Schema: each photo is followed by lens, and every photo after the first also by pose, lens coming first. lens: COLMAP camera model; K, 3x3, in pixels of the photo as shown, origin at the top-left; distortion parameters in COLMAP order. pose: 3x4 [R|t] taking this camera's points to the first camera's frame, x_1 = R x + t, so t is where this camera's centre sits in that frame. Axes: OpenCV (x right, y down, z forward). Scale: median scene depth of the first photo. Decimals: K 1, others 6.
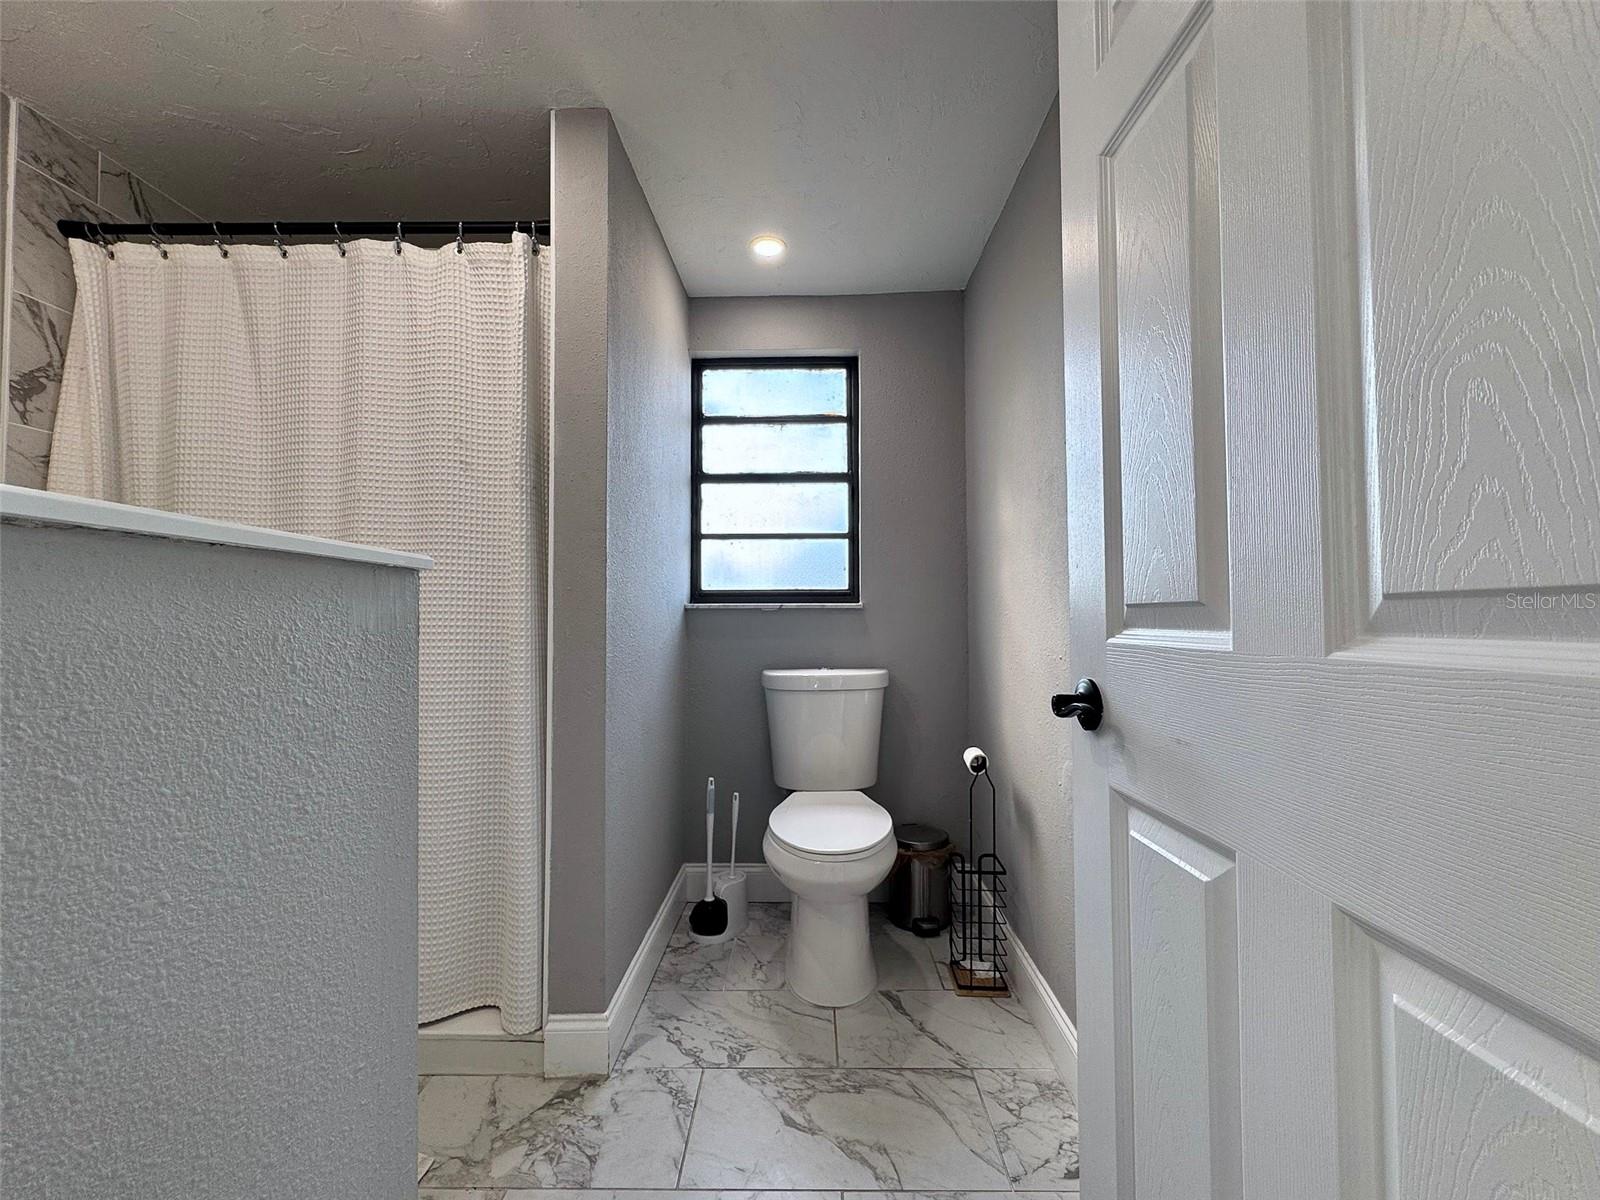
lens RADIAL K [[632.8, 0, 811.2], [0, 632.8, 605.4], [0, 0, 1]] dist [0.001416, 0.000107]
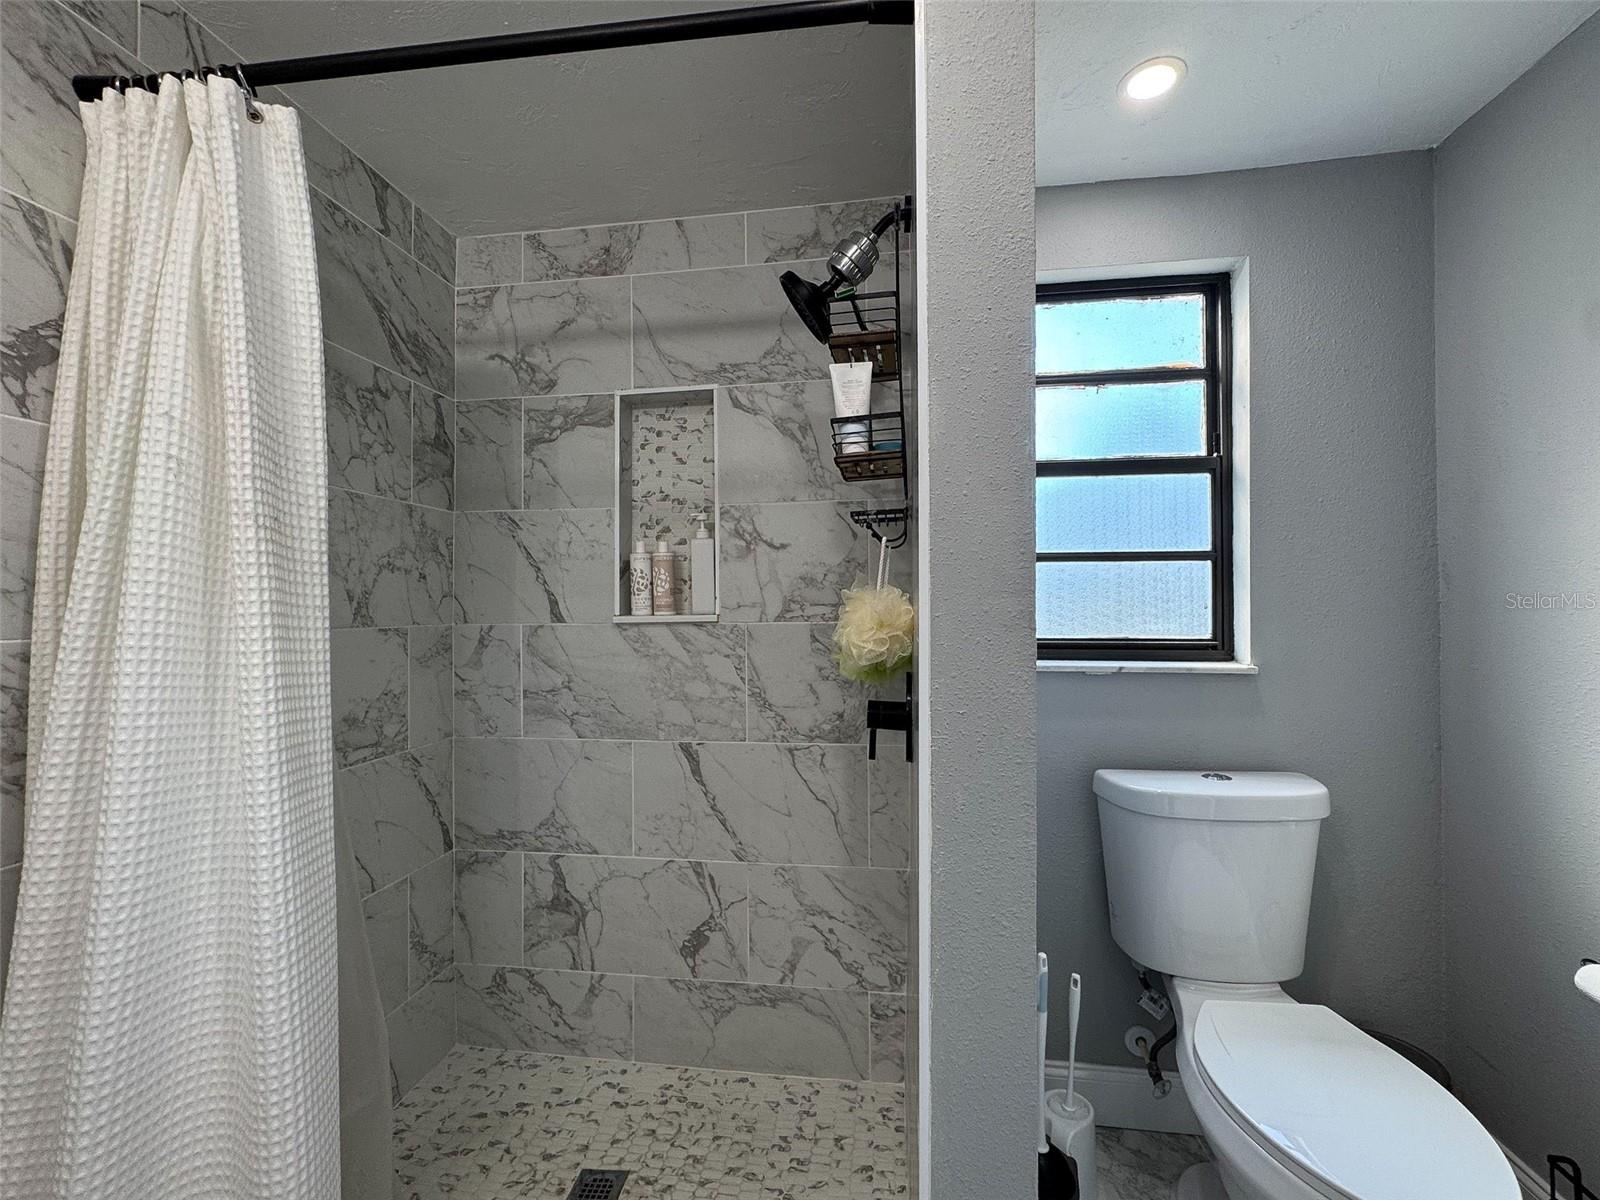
lens RADIAL K [[632.8, 0, 790.9], [0, 632.8, 596.2], [0, 0, 1]] dist [0.001416, 0.000107]
pose [[0.993313, -0.000086, -0.115456, -0.325795], [0.002076, 0.999851, 0.017118, -0.089784], [0.115437, -0.017243, 0.993165, 0.348876]]
